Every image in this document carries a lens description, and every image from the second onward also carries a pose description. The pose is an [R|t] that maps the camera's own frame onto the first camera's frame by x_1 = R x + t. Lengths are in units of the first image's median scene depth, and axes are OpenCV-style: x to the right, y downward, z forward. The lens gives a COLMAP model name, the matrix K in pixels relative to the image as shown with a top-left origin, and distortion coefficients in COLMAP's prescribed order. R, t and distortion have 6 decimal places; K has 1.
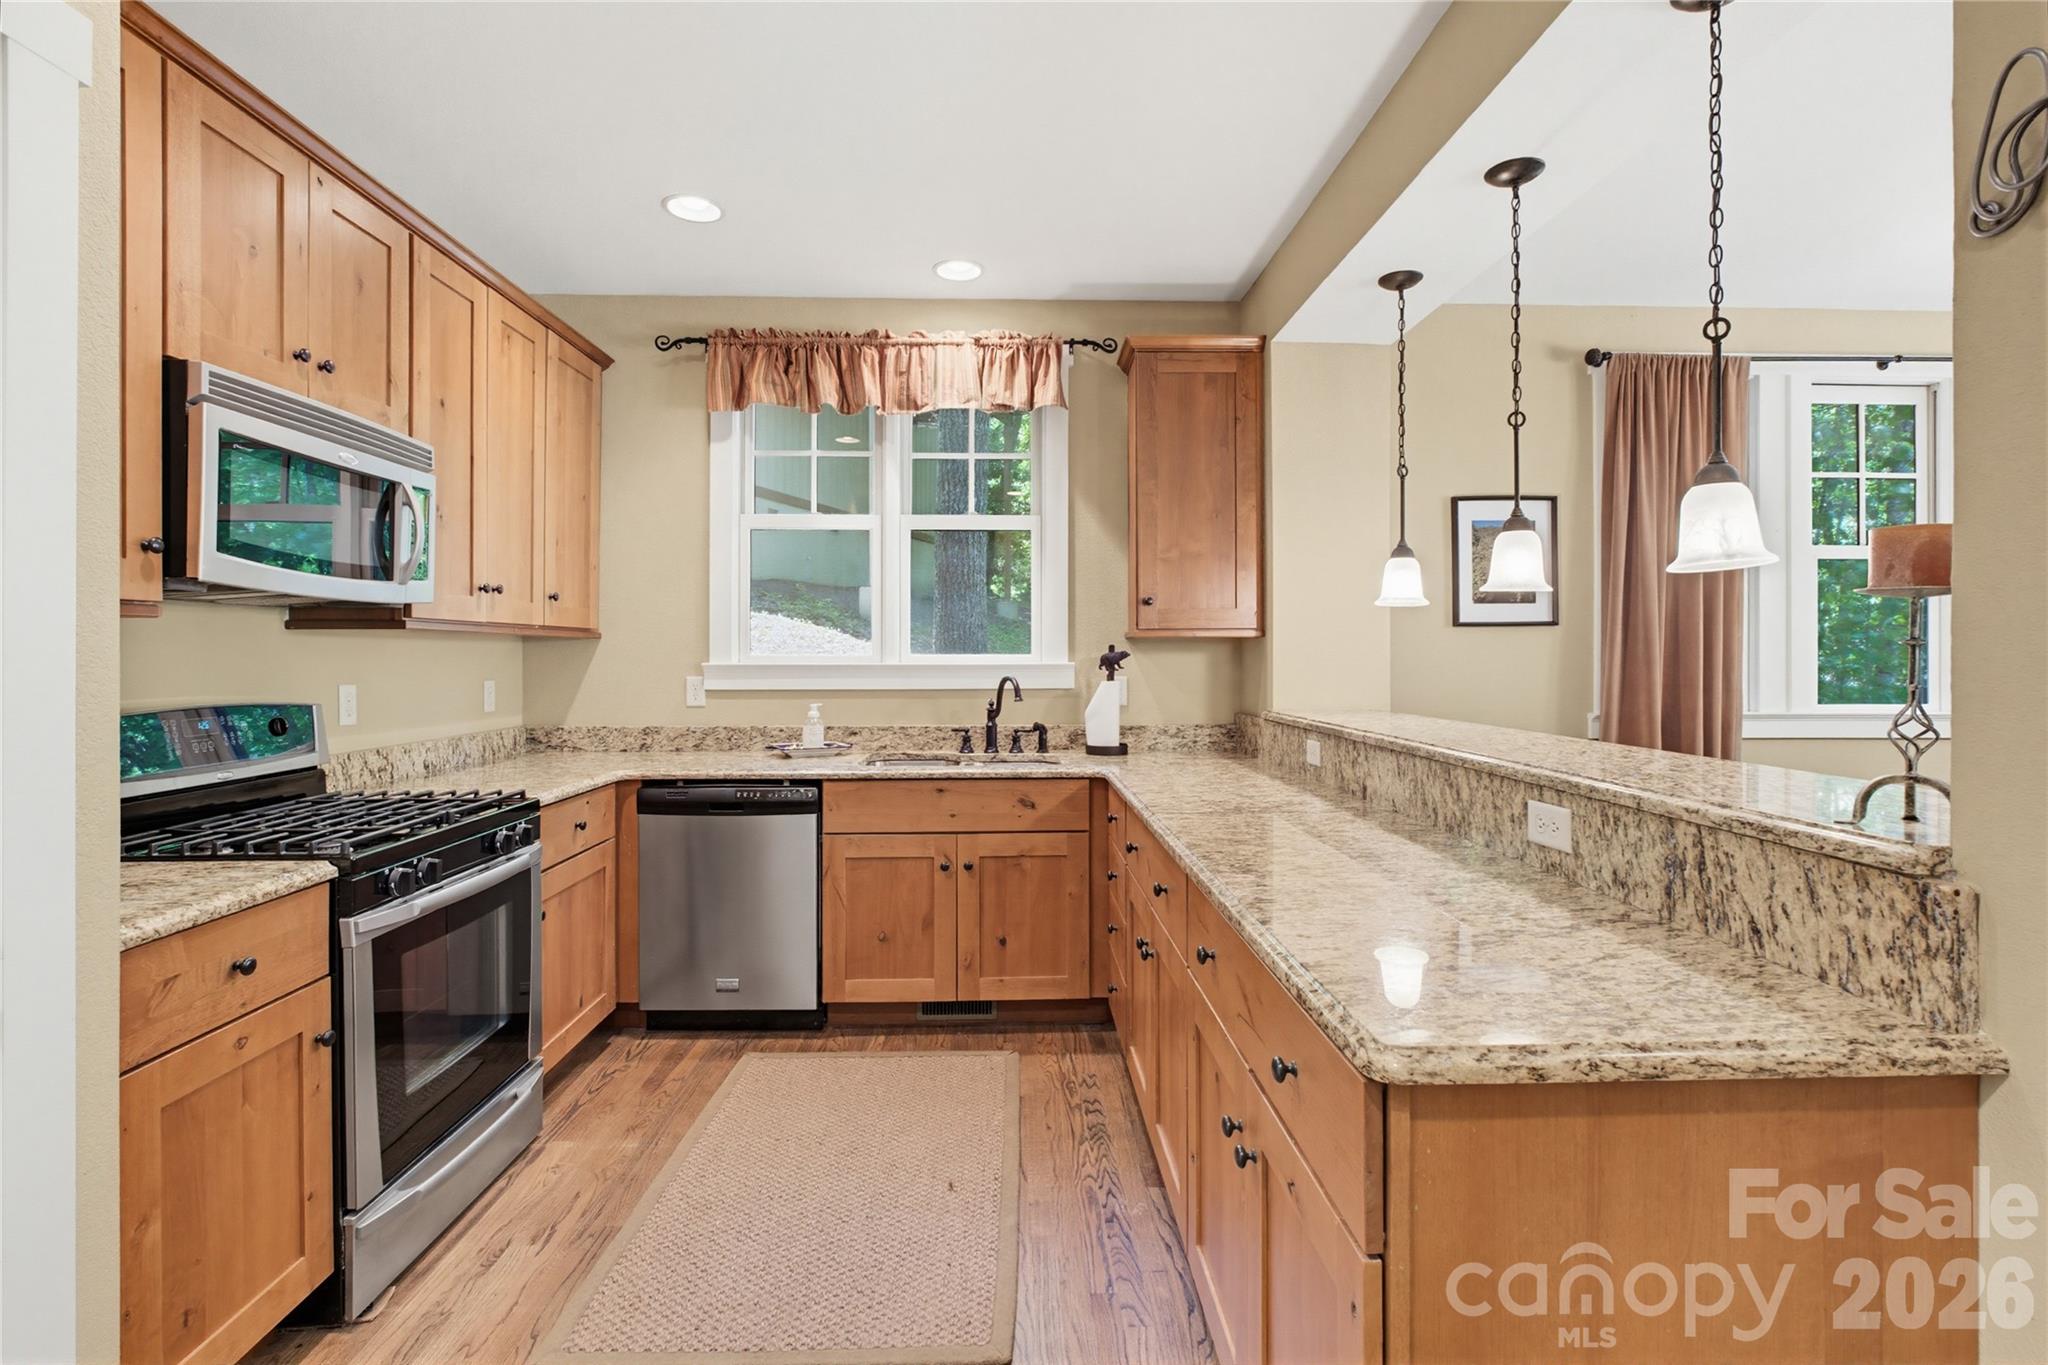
lens RADIAL K [[980.4, 0, 1029.4], [0, 980.4, 663.8], [0, 0, 1]] dist [-0.001437, 0.000035]
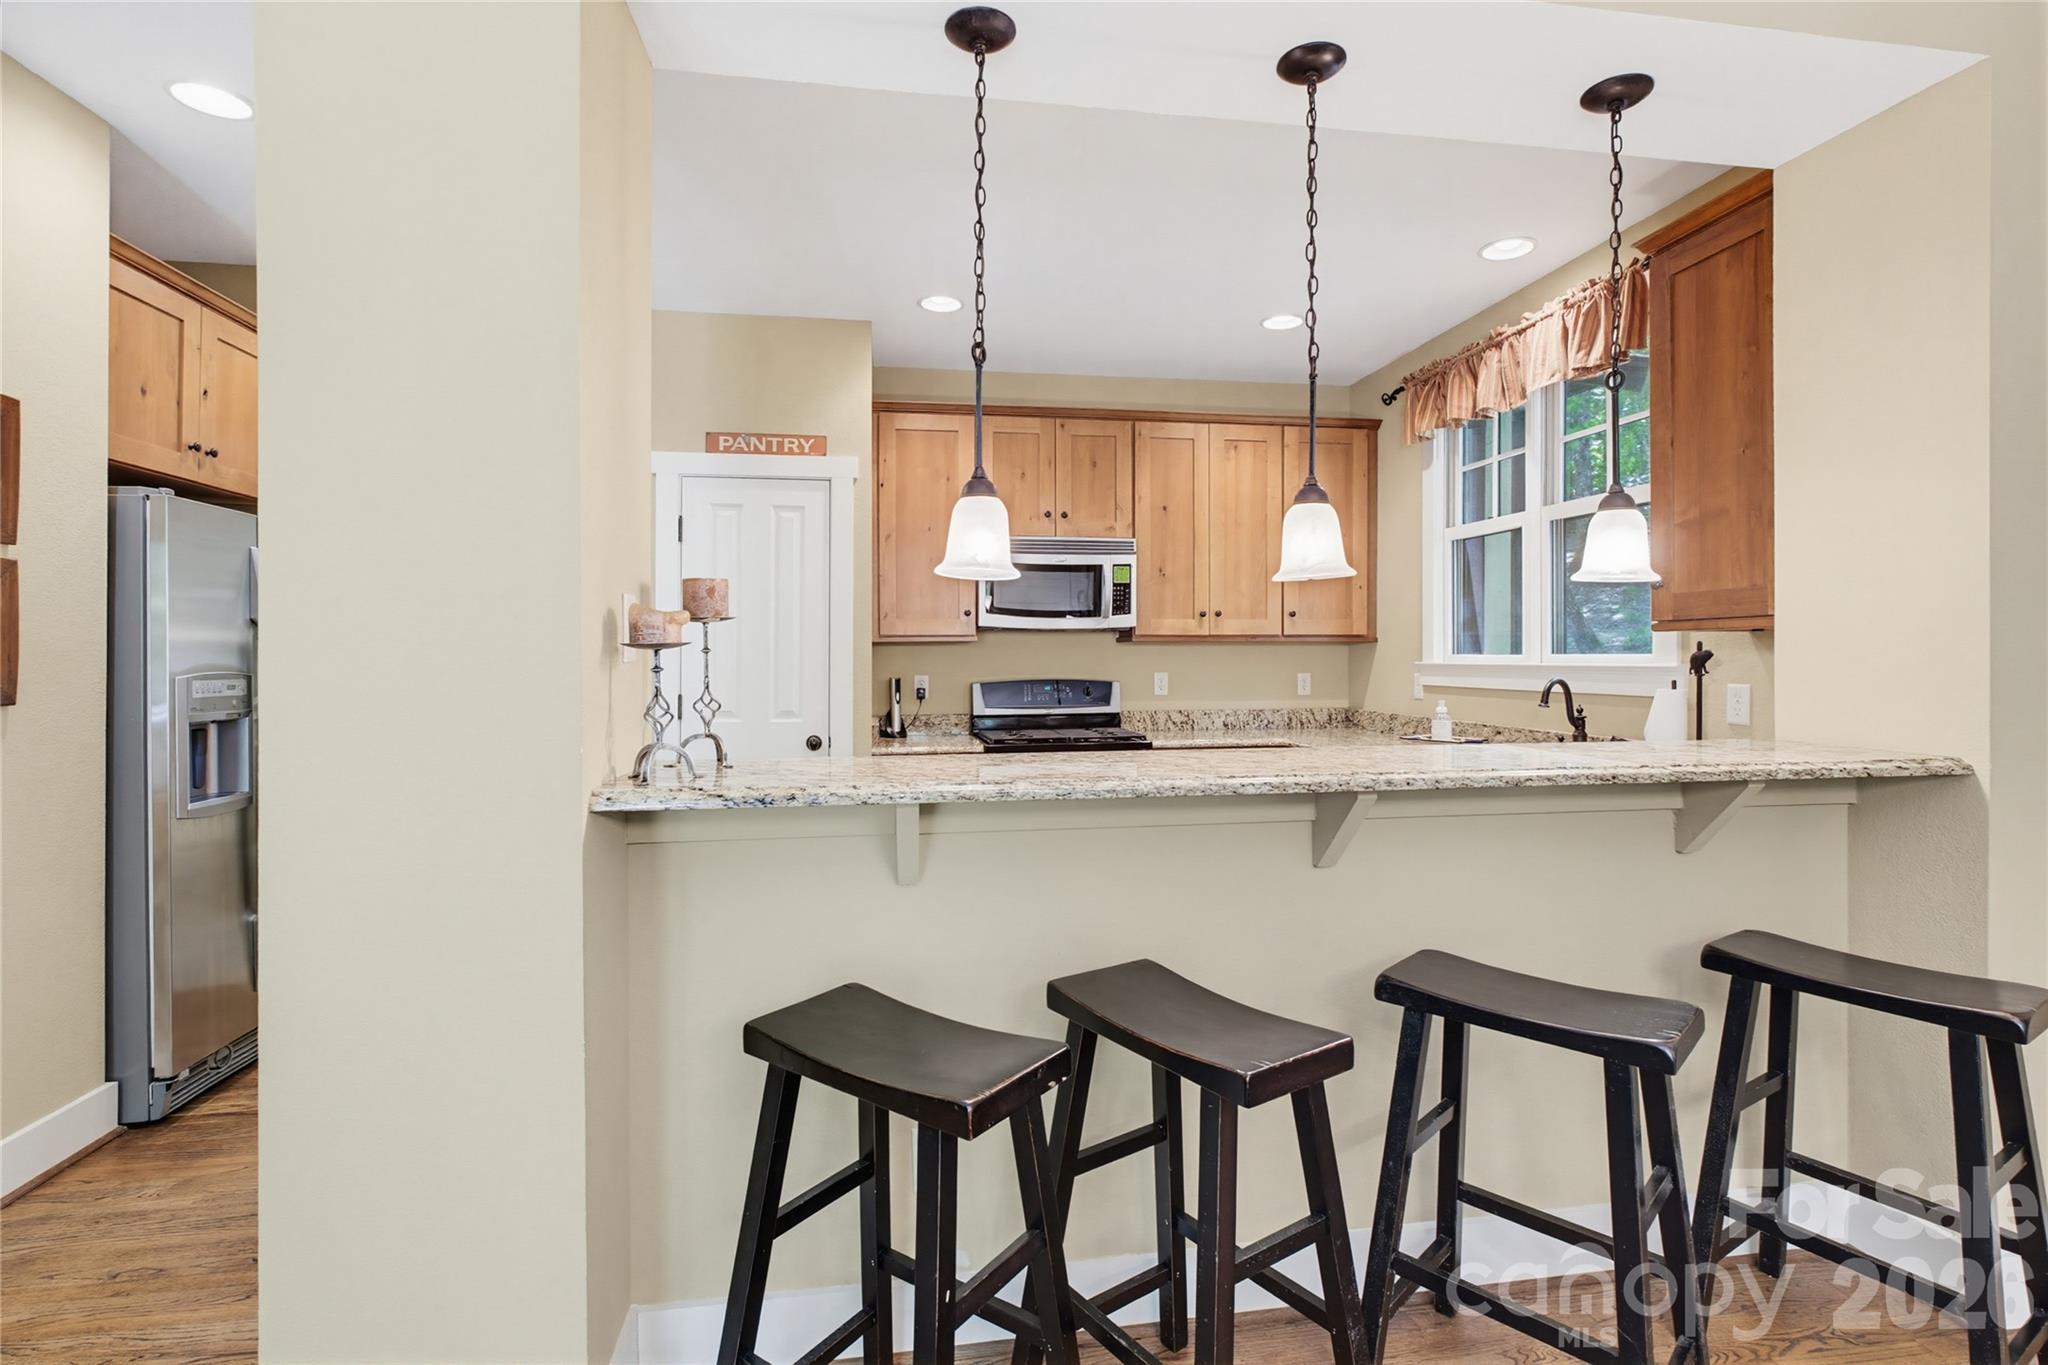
lens RADIAL K [[967.1, 0, 1031.3], [0, 967.1, 650.7], [0, 0, 1]] dist [-0.002987, -0.000181]
pose [[0.122615, -0.003522, -0.992448, 0.749528], [-0.003511, 0.999986, -0.003982, -0.007514], [0.992448, 0.003972, 0.122601, 0.405176]]
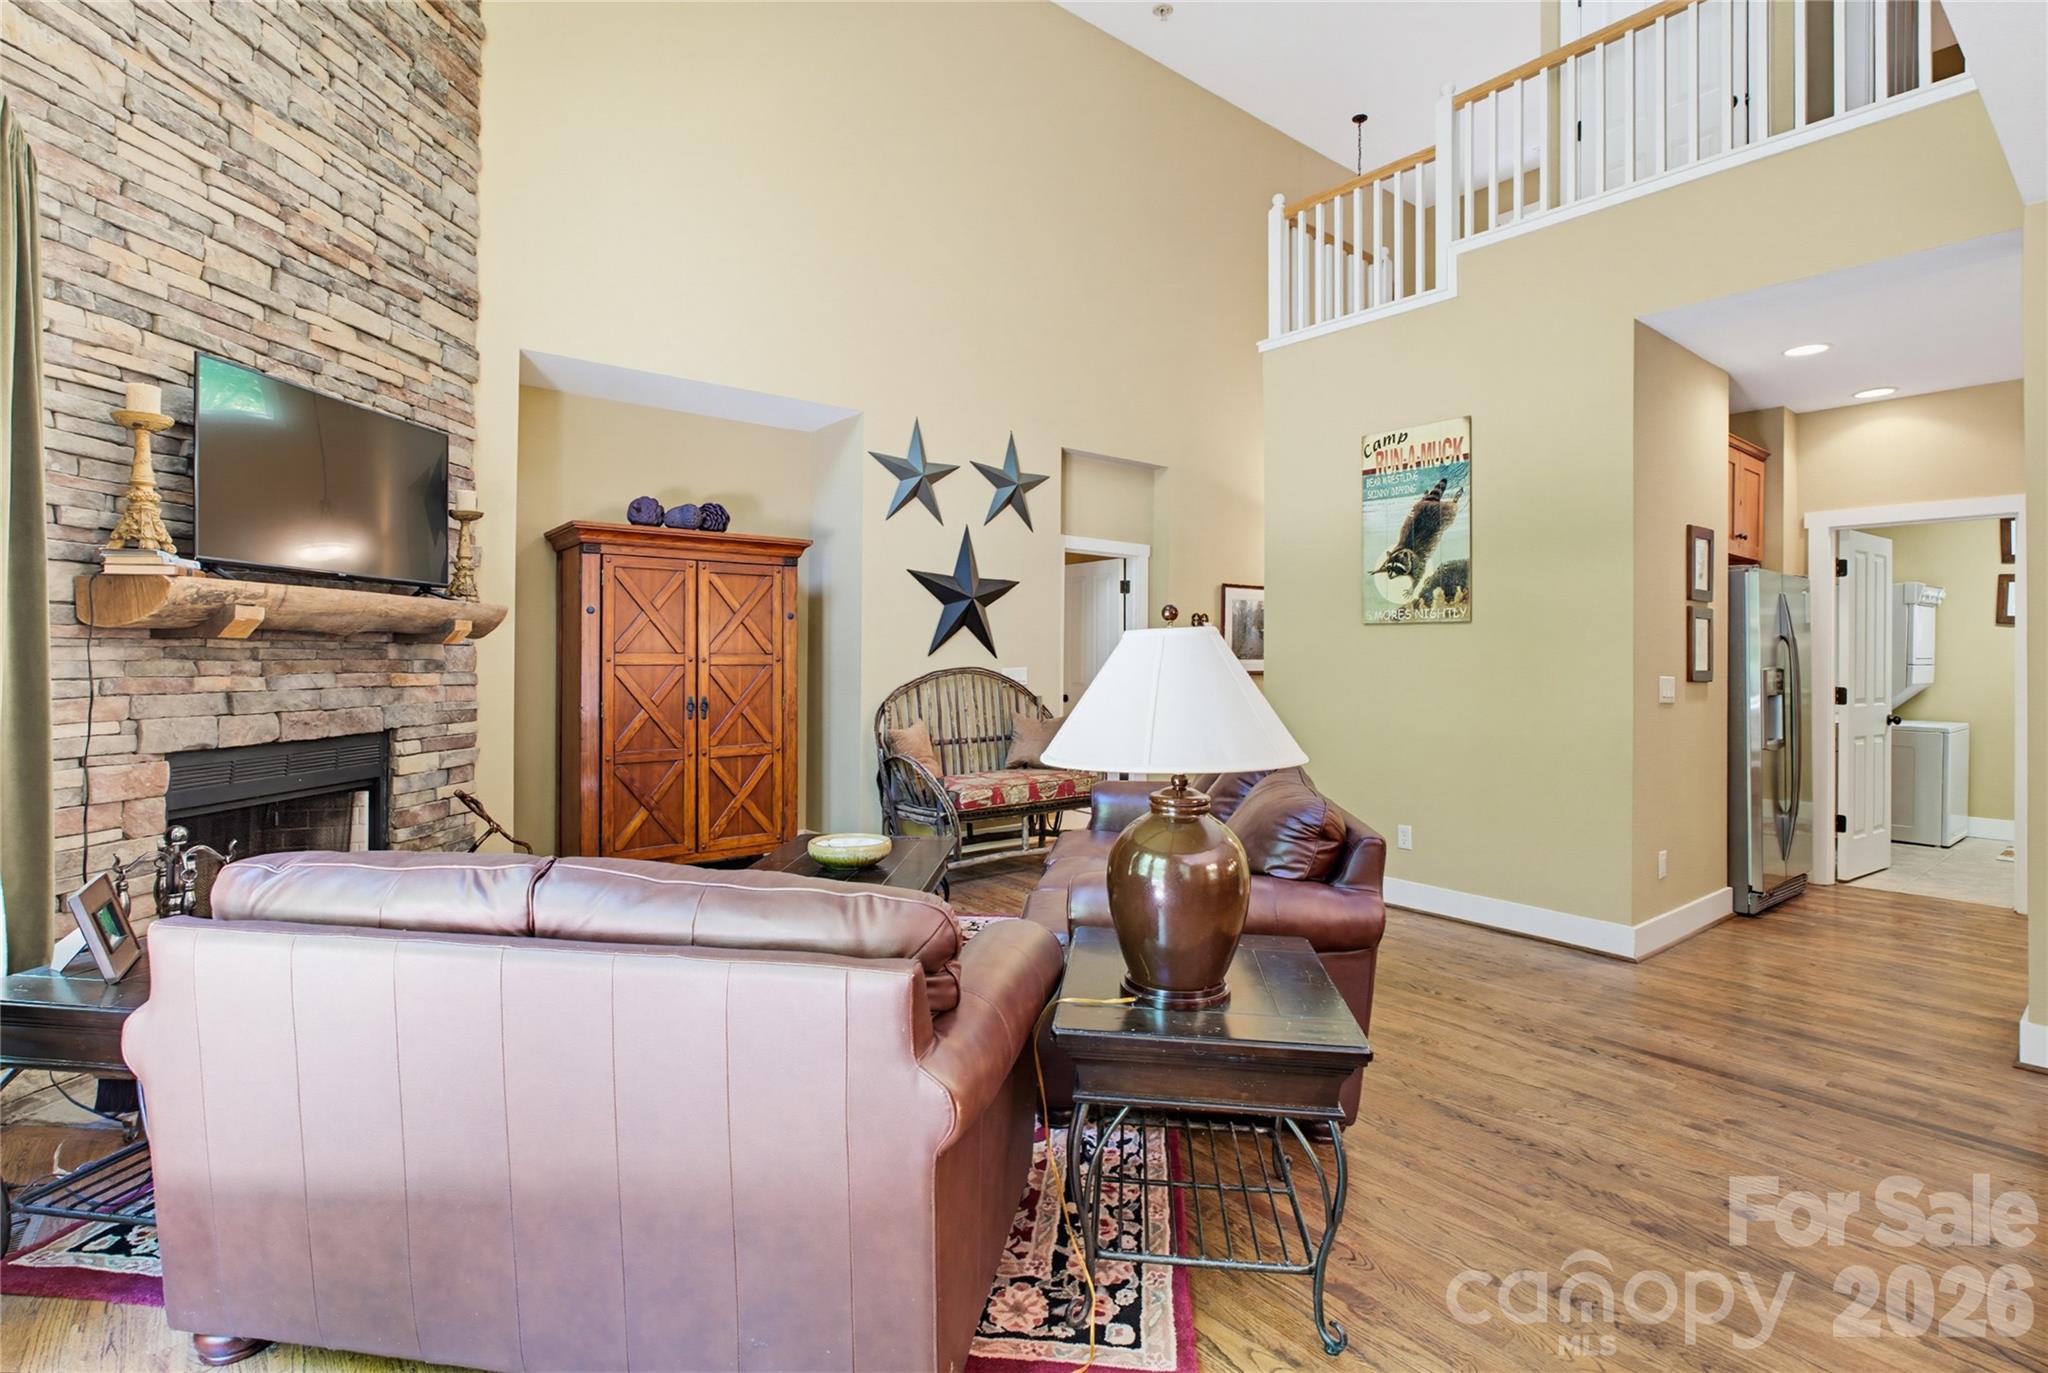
lens RADIAL K [[974.4, 0, 1034.3], [0, 974.4, 649.3], [0, 0, 1]] dist [-0.002311, 0.000034]
pose [[-0.800735, -0.007974, -0.598966, 1.487666], [-0.006941, 0.999968, -0.004033, -0.003198], [0.598979, 0.000929, -0.800764, 0.321063]]
